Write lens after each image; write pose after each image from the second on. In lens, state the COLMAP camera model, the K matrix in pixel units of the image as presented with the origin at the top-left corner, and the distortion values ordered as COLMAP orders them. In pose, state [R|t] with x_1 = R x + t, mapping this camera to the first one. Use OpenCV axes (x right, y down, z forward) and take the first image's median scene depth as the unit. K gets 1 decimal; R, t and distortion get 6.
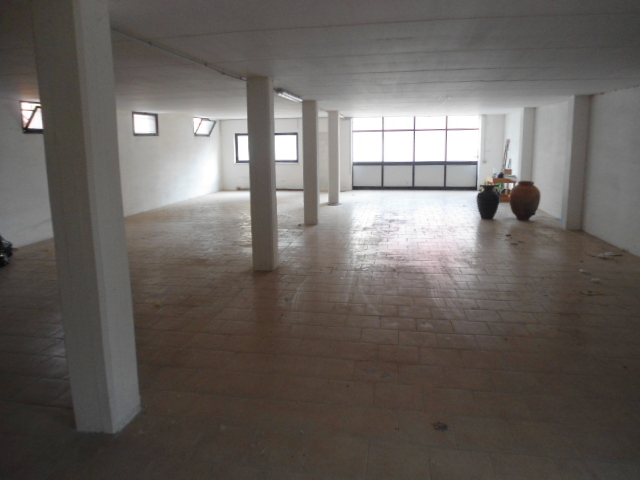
lens RADIAL K [[478.0, 0, 320.0], [0, 478.0, 240.0], [0, 0, 1]] dist [-0.035101, -0.042516]
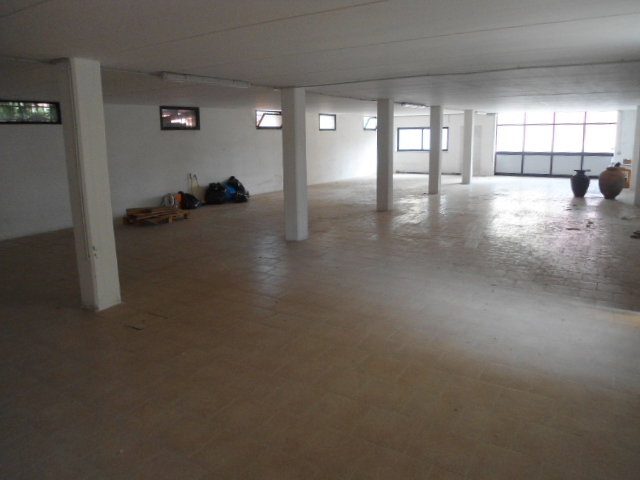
lens RADIAL K [[478.0, 0, 320.0], [0, 478.0, 240.0], [0, 0, 1]] dist [-0.035101, -0.042516]
pose [[0.929484, 0.074751, -0.361208, 0.134939], [-0.068688, 0.997199, 0.029614, 0.060202], [0.362410, -0.002715, 0.932015, -0.302804]]
